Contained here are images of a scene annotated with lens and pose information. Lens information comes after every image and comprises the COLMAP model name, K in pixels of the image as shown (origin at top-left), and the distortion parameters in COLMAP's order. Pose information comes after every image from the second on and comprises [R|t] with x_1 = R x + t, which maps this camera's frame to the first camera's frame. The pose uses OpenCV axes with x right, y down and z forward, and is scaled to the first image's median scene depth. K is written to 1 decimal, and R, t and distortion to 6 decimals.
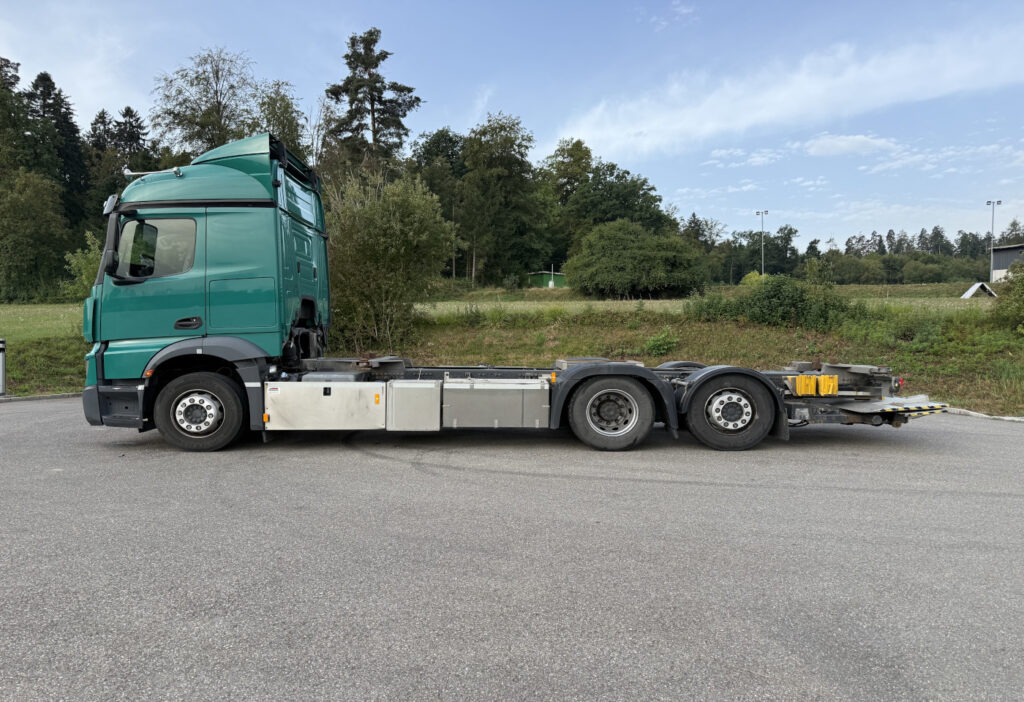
lens RADIAL K [[754.4, 0, 489.3], [0, 754.4, 370.9], [0, 0, 1]] dist [-0.004345, -0.005533]
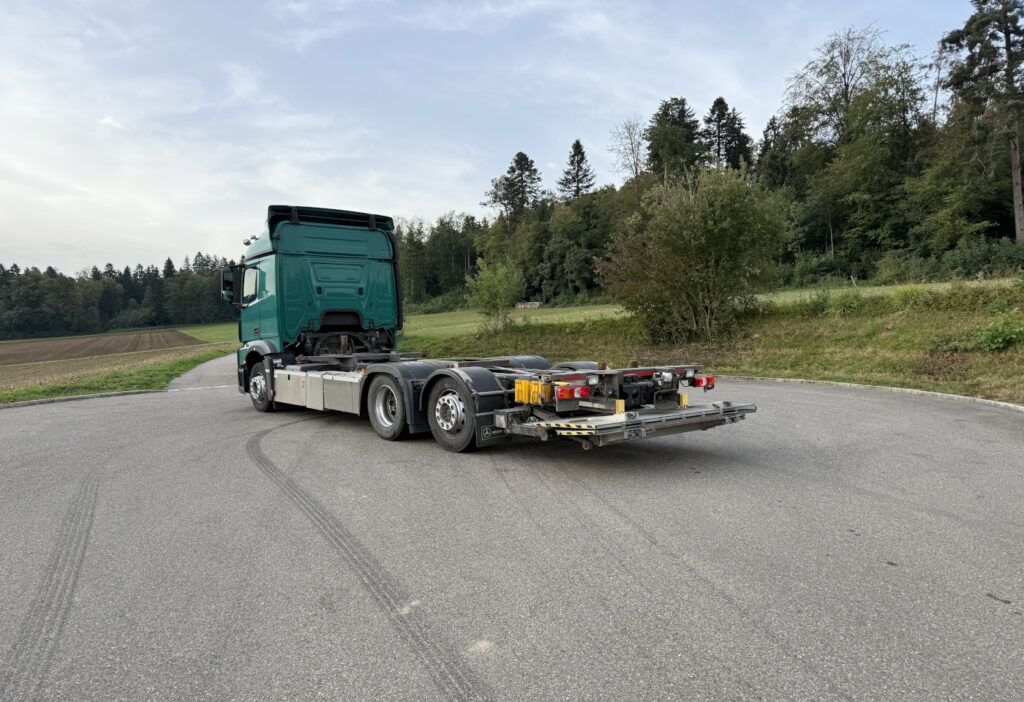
lens RADIAL K [[763.8, 0, 512.0], [0, 763.8, 351.0], [0, 0, 1]] dist [-0.002023, -0.008680]
pose [[0.580396, 0.006389, -0.814309, 0.212293], [-0.014171, 0.999897, -0.002255, -0.004680], [0.814211, 0.012849, 0.580427, 0.088046]]
